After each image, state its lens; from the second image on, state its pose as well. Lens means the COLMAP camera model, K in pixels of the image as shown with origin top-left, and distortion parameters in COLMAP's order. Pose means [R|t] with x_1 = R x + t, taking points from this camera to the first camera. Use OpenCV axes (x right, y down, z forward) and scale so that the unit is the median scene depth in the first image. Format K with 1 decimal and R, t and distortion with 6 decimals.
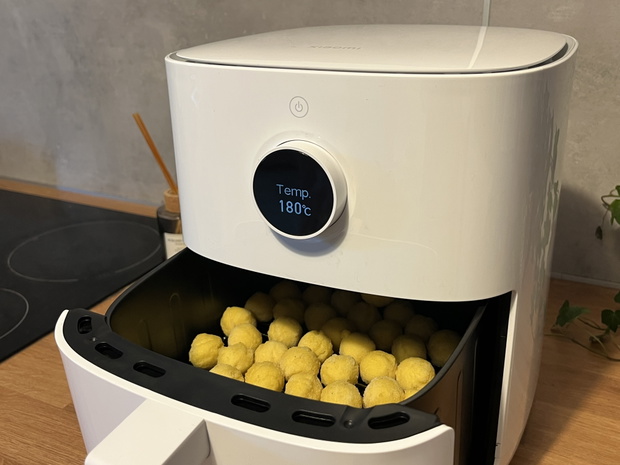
lens RADIAL K [[672.8, 0, 310.0], [0, 672.8, 232.5], [0, 0, 1]] dist [0.010409, 0.015549]
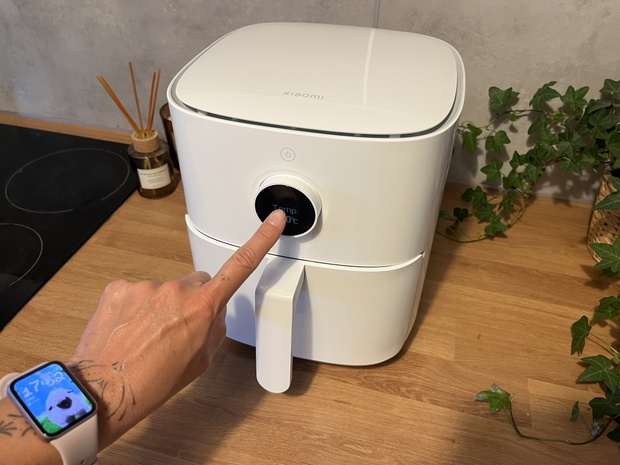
lens RADIAL K [[516.3, 0, 309.9], [0, 516.3, 245.3], [0, 0, 1]] dist [0.068473, -0.150194]
pose [[0.976267, -0.113062, 0.184715, -0.079298], [0.045230, 0.940546, 0.336641, -0.152516], [-0.211794, -0.320297, 0.923338, -0.028841]]
